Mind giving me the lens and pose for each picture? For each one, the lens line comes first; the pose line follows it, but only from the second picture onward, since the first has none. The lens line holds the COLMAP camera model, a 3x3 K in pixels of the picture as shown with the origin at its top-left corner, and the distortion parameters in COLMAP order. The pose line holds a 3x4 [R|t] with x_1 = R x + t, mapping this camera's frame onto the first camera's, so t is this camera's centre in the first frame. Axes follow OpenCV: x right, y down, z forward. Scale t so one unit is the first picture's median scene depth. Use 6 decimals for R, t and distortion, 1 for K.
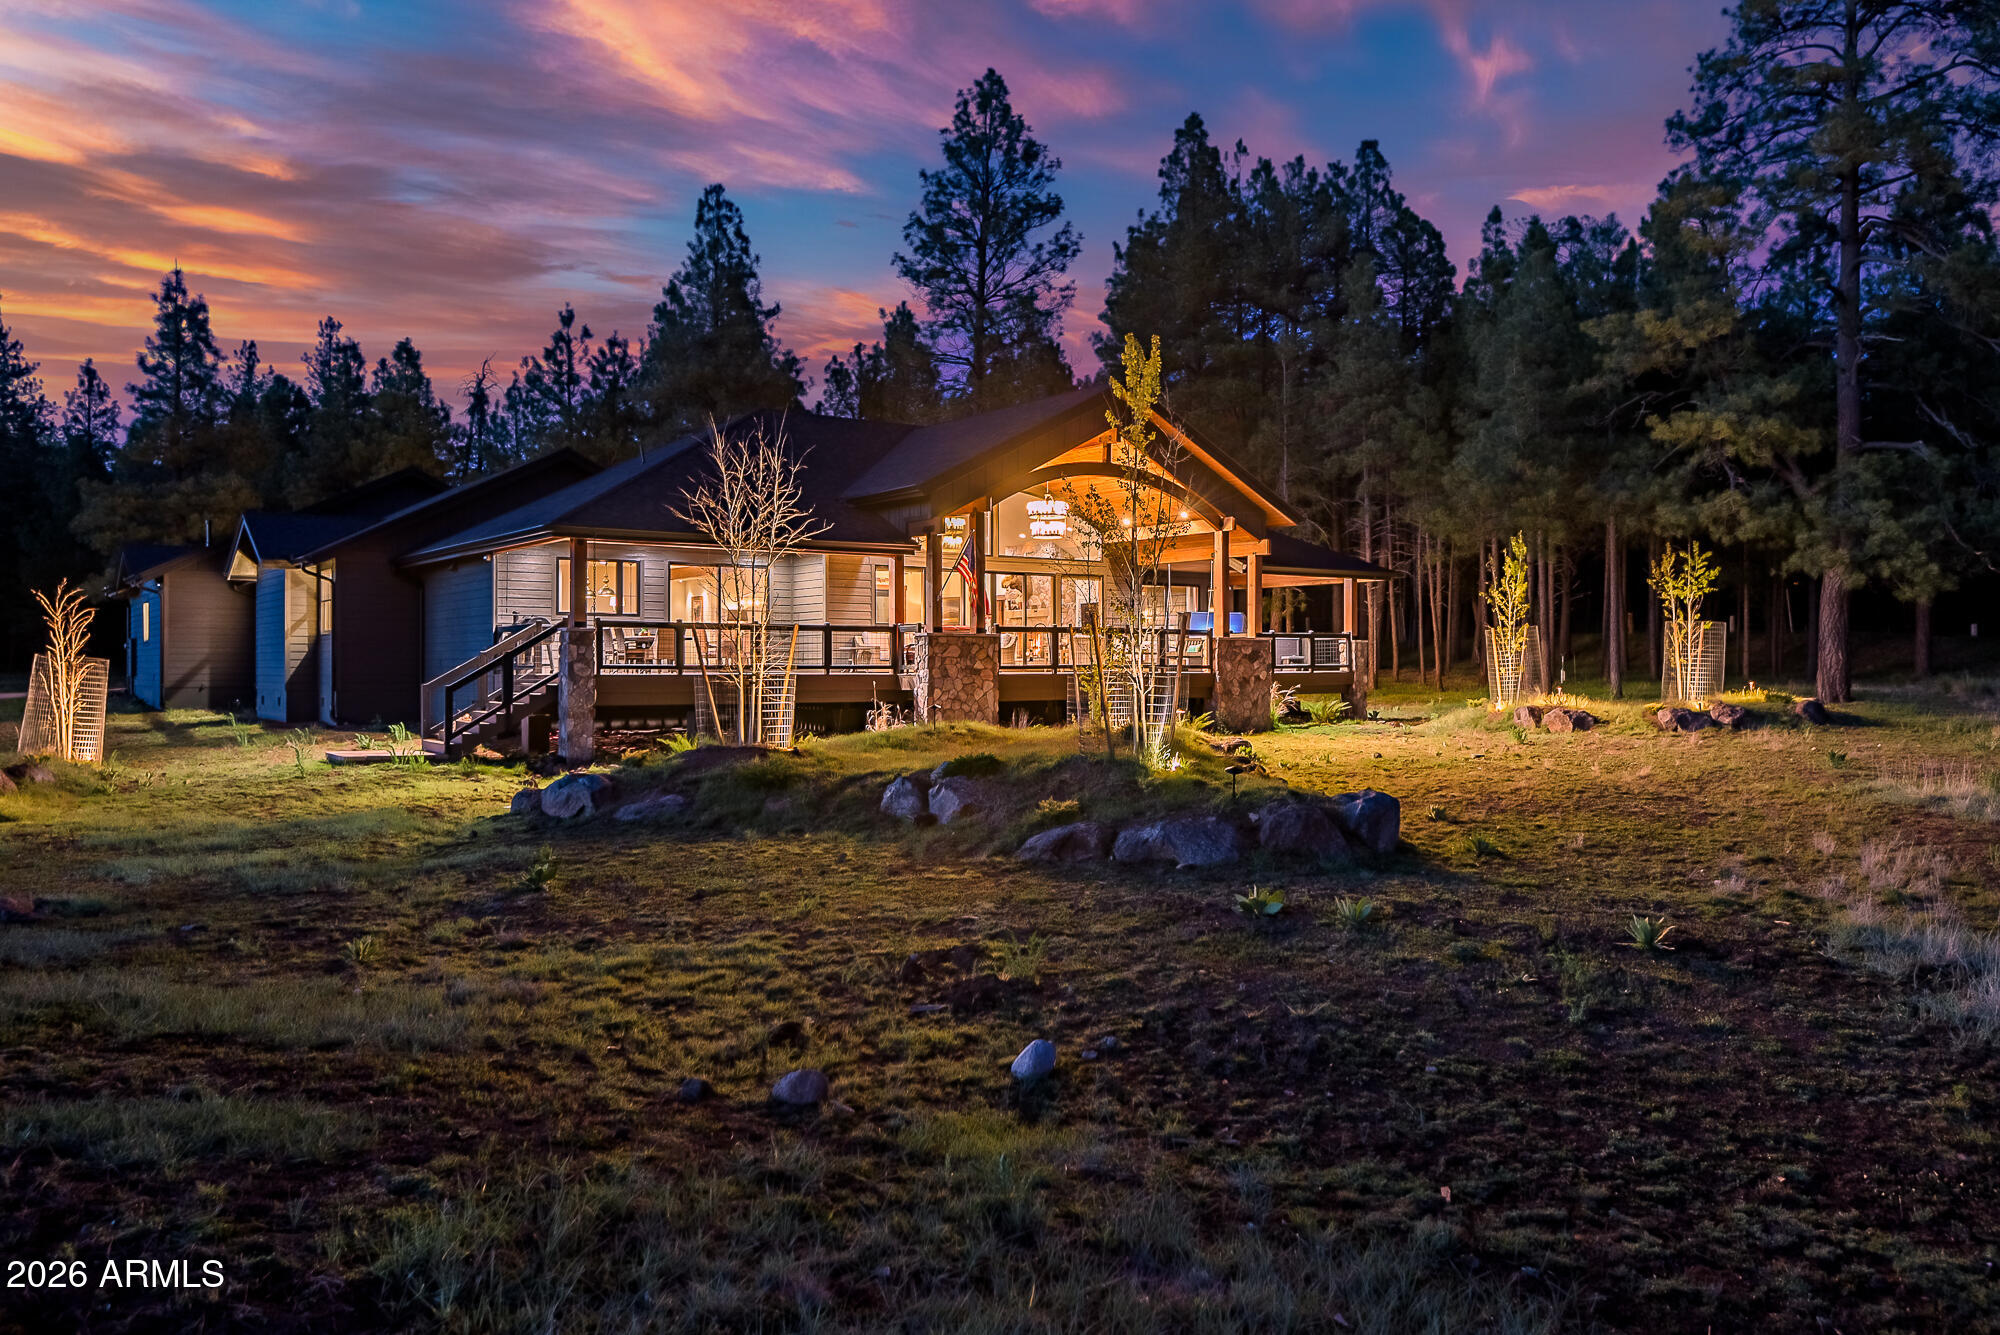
lens RADIAL K [[1397.6, 0, 1000.0], [0, 1397.6, 667.5], [0, 0, 1]] dist [0.019169, -0.000214]
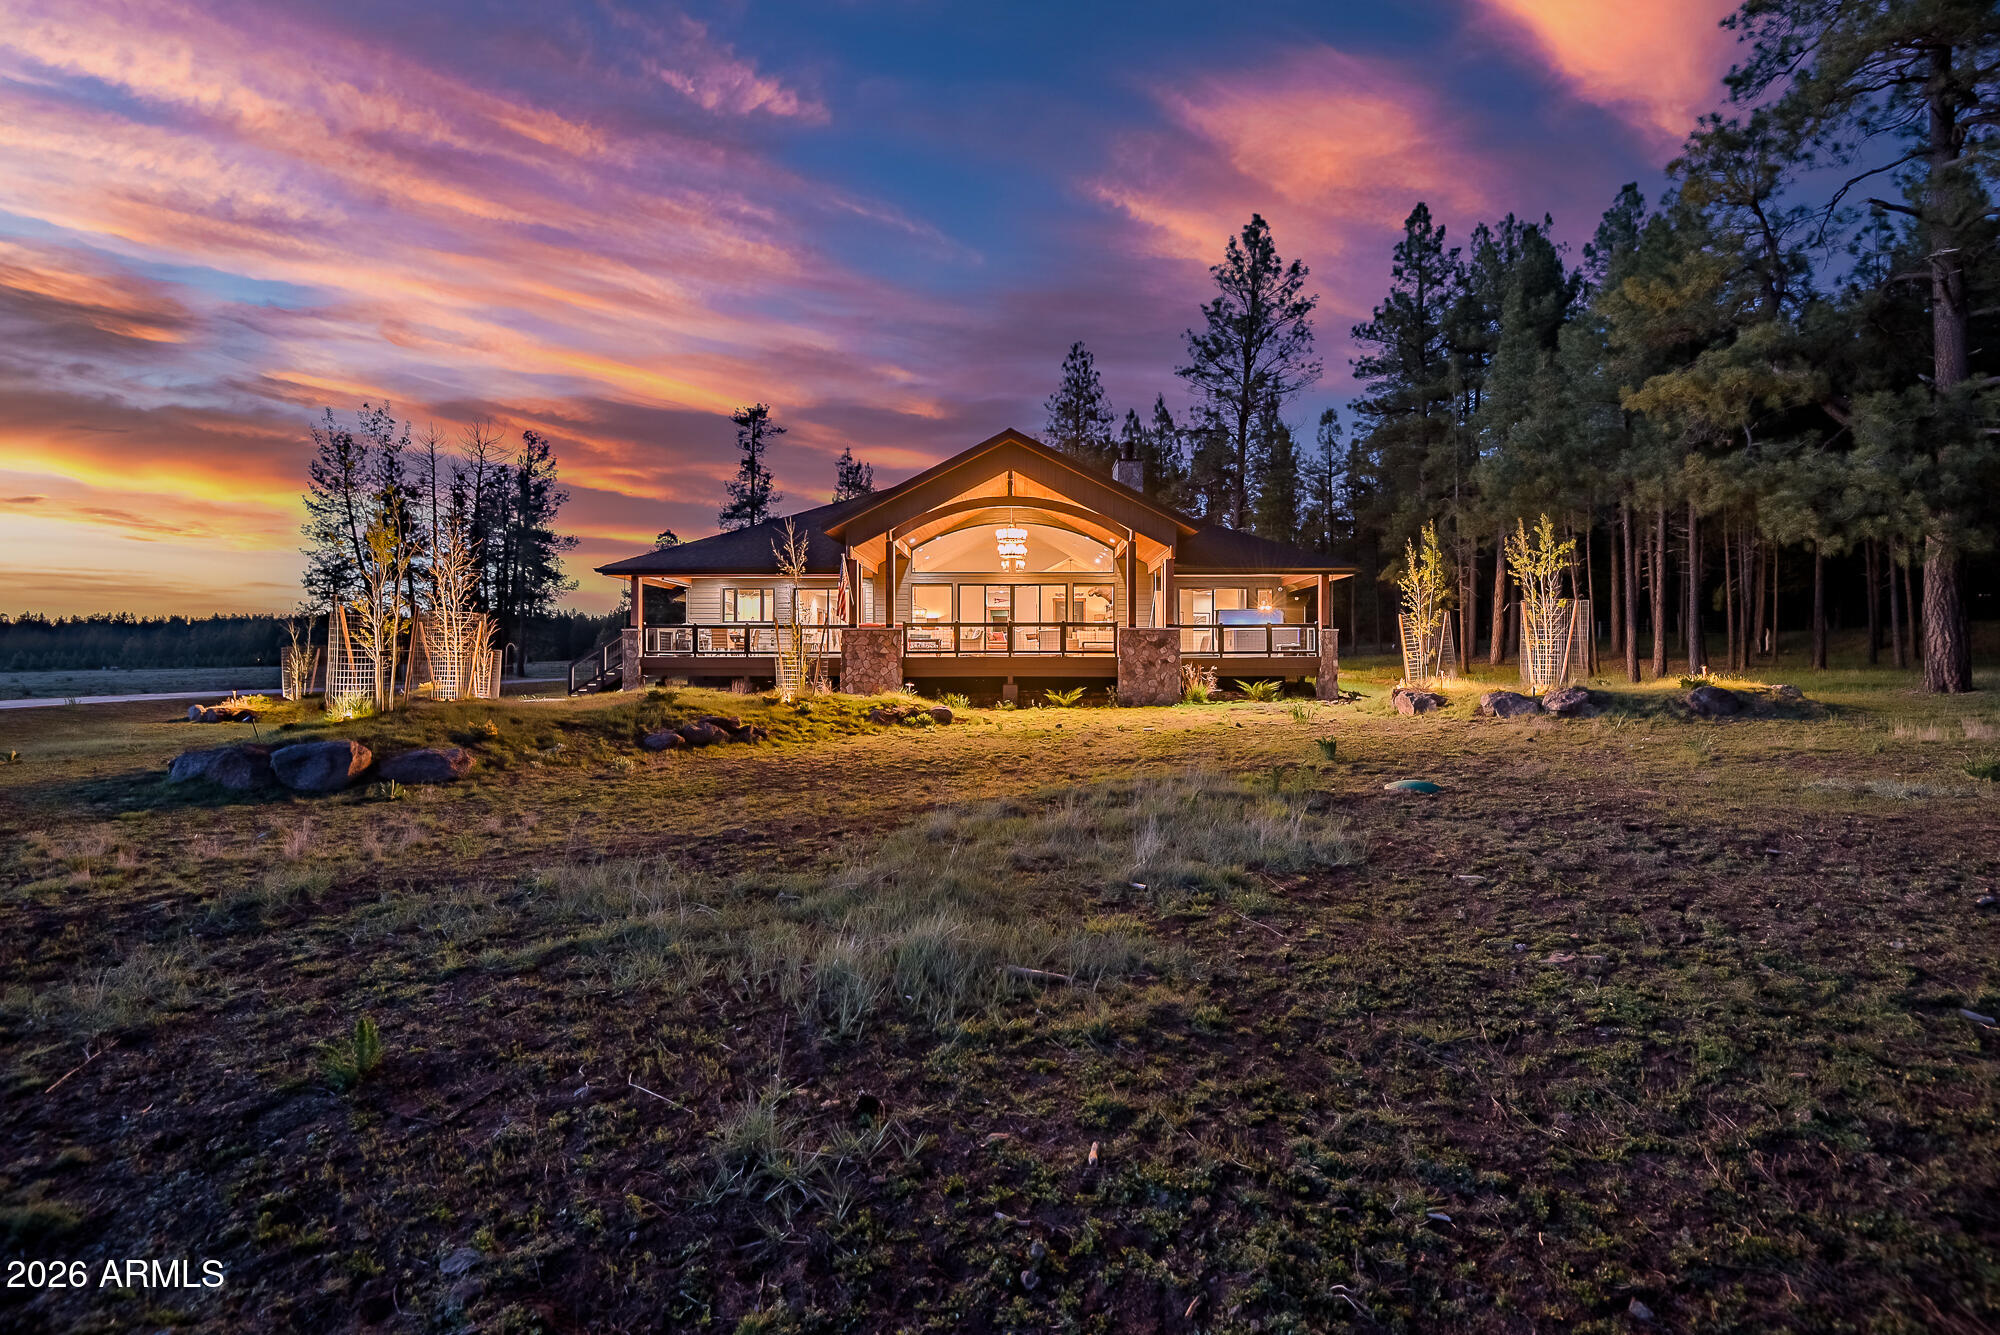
lens RADIAL K [[888.0, 0, 1000.0], [0, 888.0, 667.5], [0, 0, 1]] dist [-0.000160, -0.016279]
pose [[0.822551, 0.003668, -0.568680, 0.512528], [-0.000793, 0.999986, 0.005303, 0.009221], [0.568691, -0.003911, 0.822542, 0.296146]]
